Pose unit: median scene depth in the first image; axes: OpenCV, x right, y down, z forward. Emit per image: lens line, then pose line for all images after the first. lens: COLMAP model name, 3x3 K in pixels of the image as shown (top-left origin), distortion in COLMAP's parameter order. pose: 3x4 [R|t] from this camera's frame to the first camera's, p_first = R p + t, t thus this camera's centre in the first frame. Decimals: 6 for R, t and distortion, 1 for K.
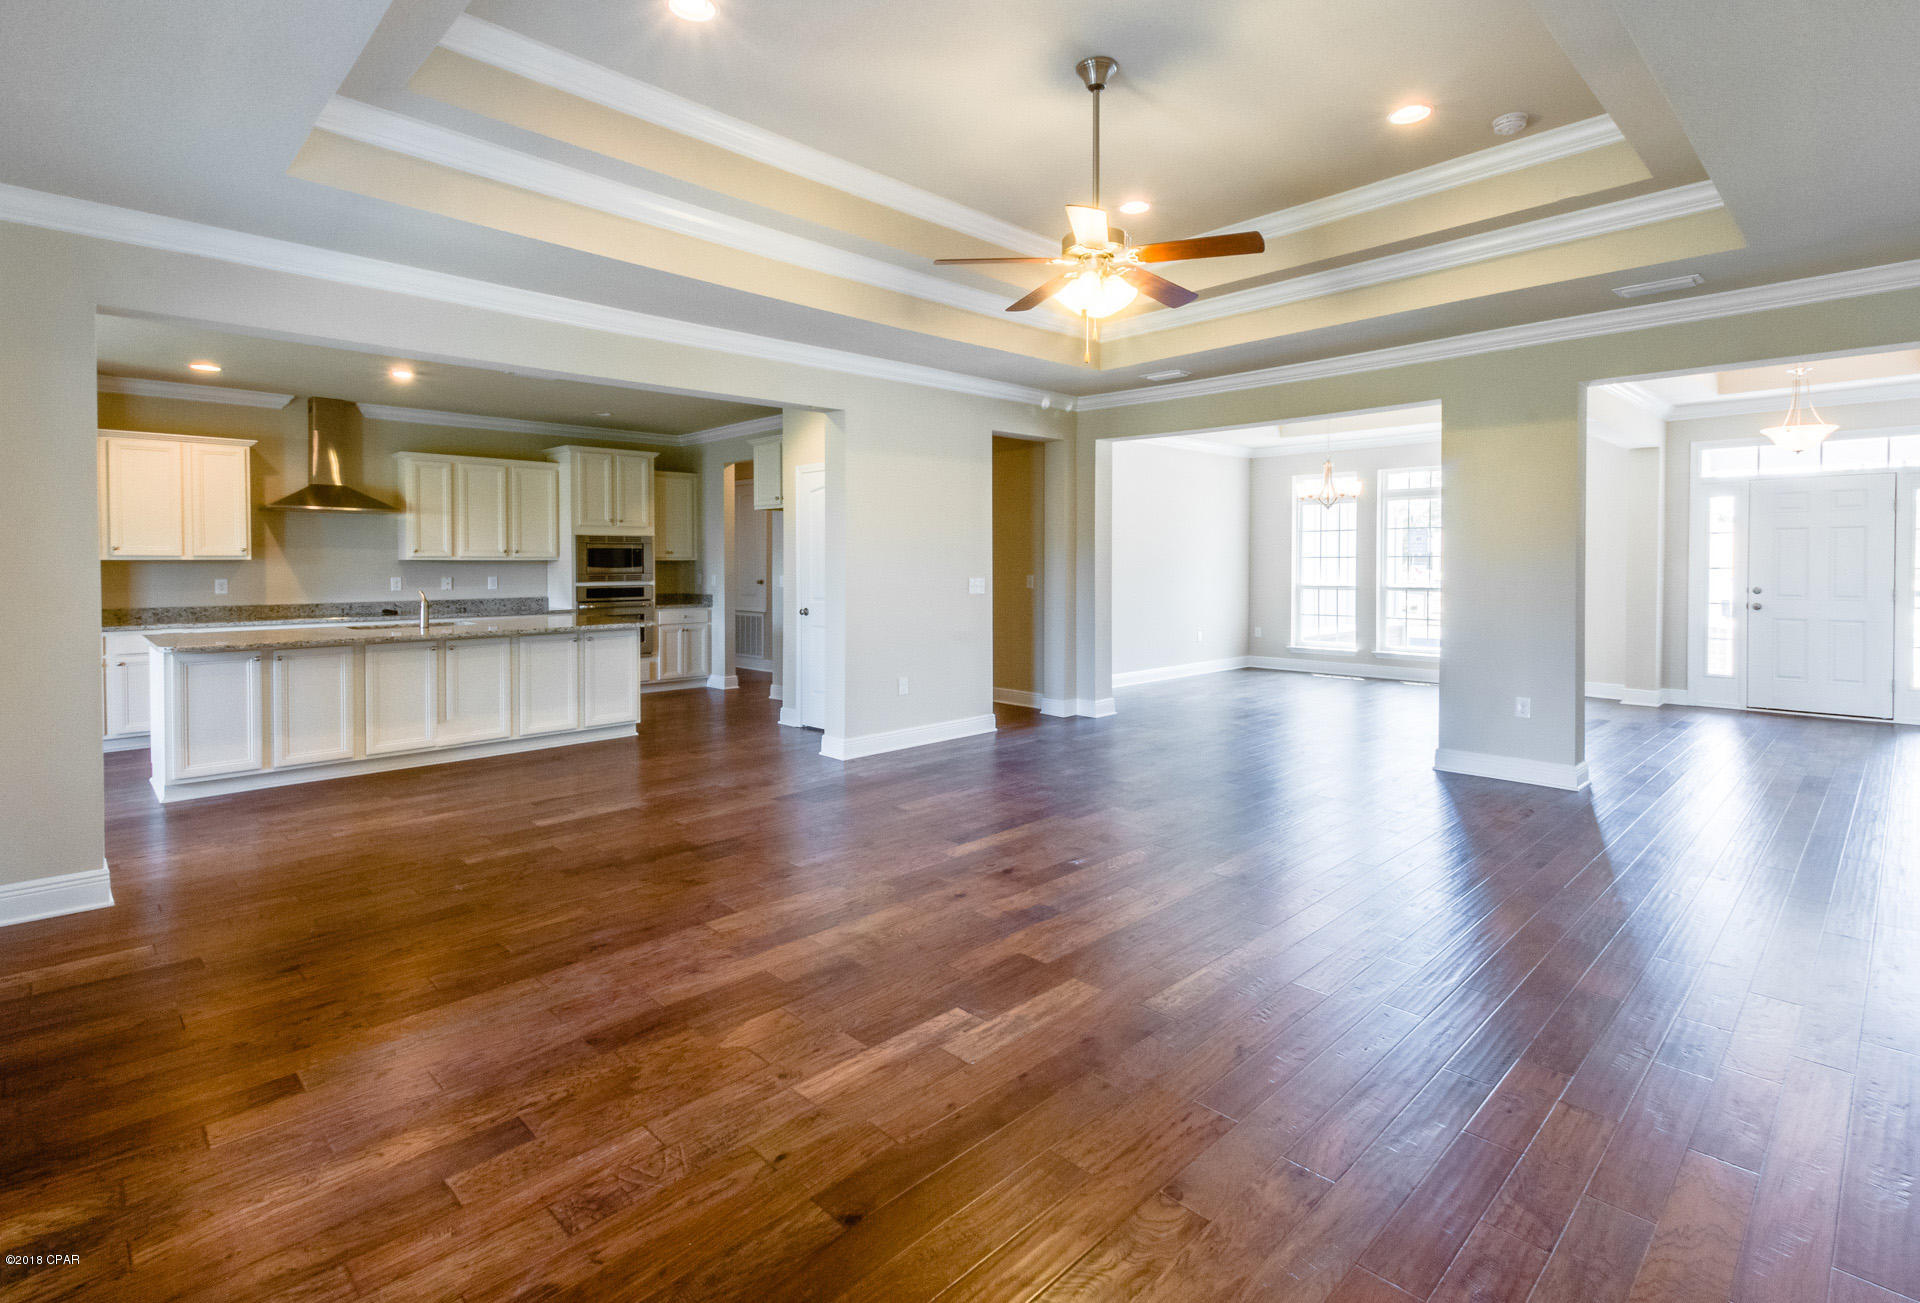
lens RADIAL K [[901.6, 0, 965.1], [0, 901.6, 608.0], [0, 0, 1]] dist [0.005523, 0.000621]
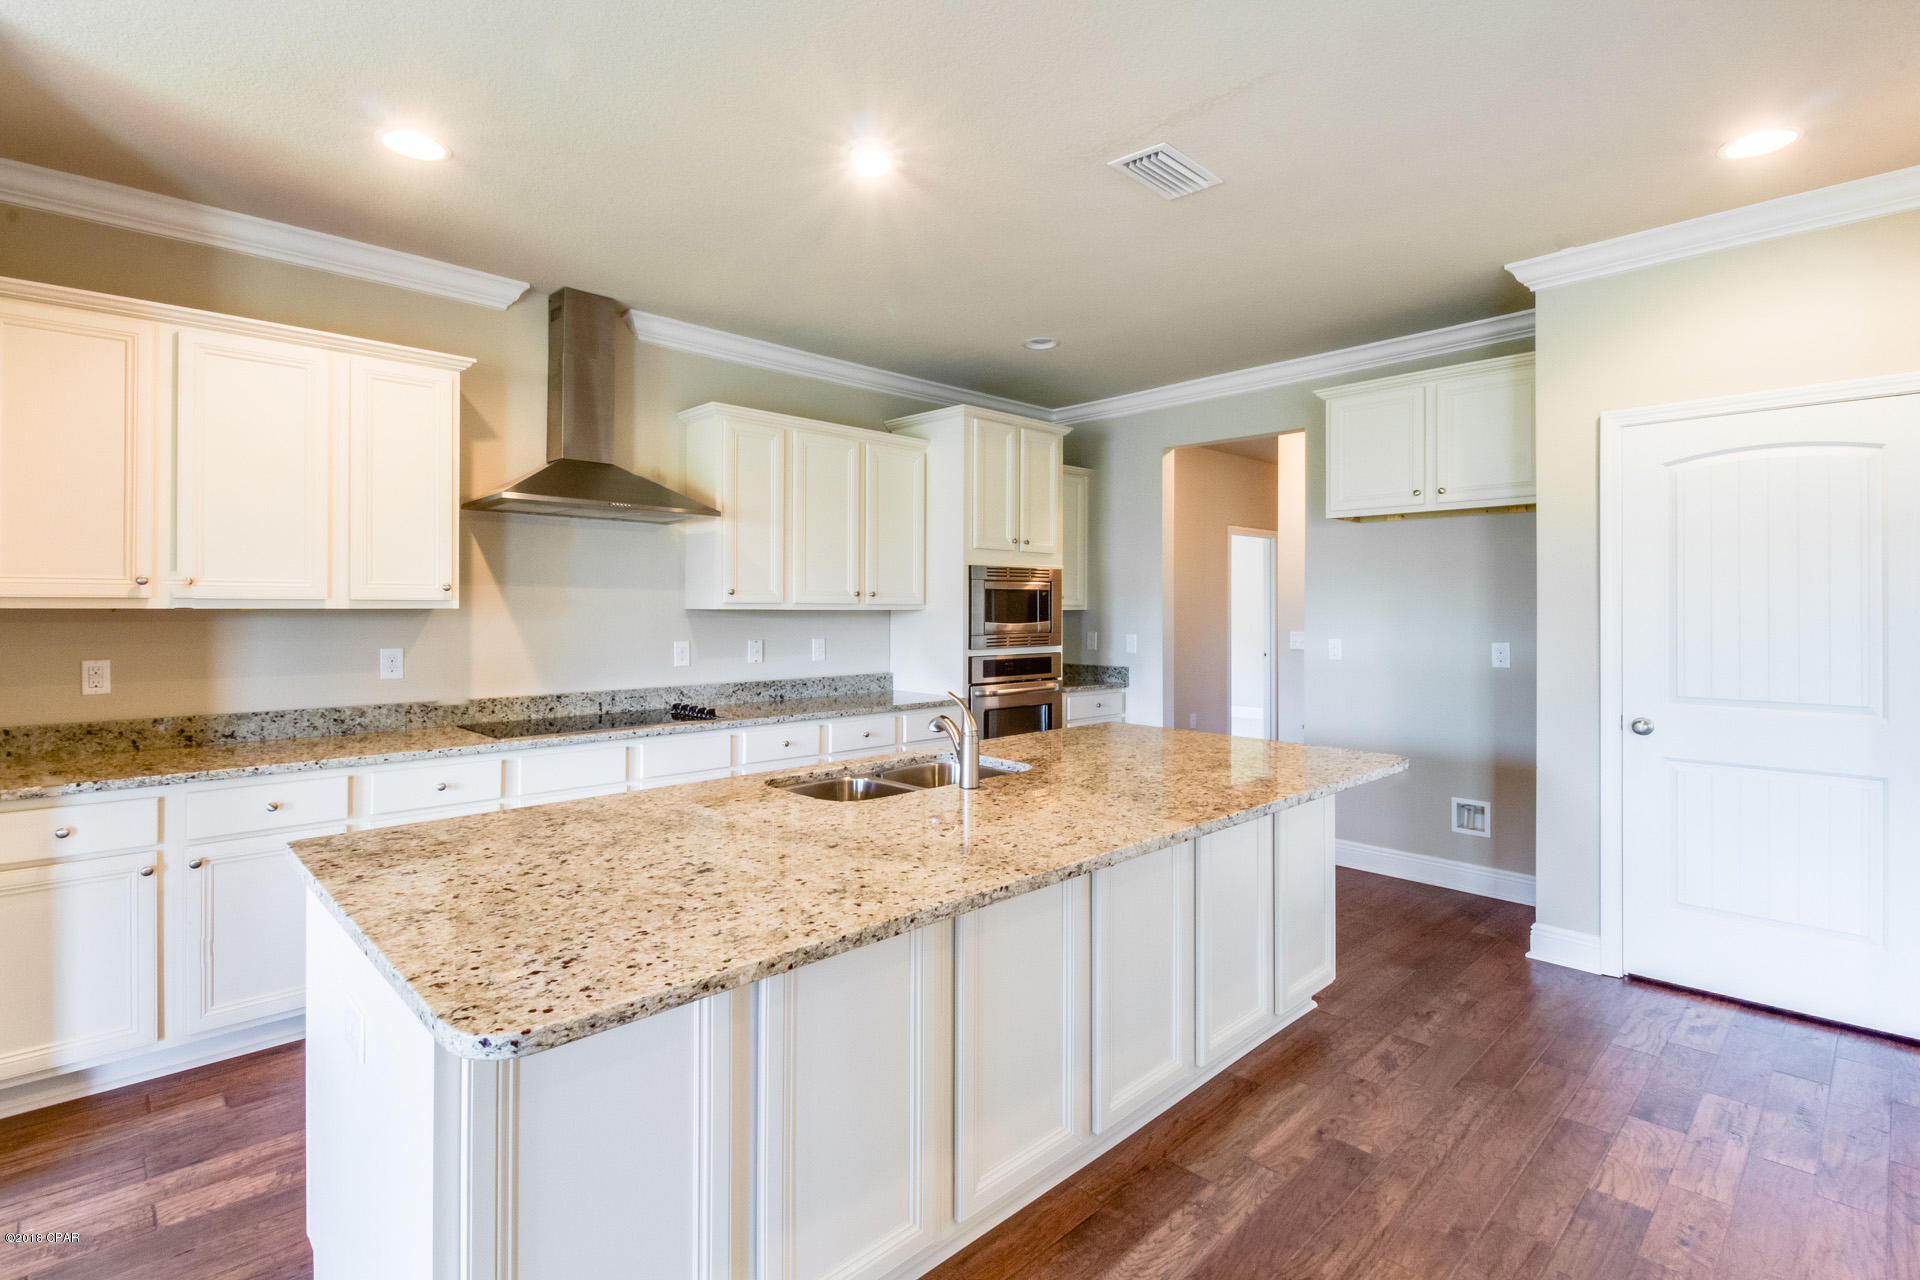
lens RADIAL K [[904.6, 0, 960.0], [0, 904.6, 640.0], [0, 0, 1]] dist [0.009923, -0.000023]
pose [[0.999607, 0.004498, -0.027660, -0.467629], [-0.004957, 0.999851, -0.016531, -0.027581], [0.027581, 0.016662, 0.999481, 0.484261]]
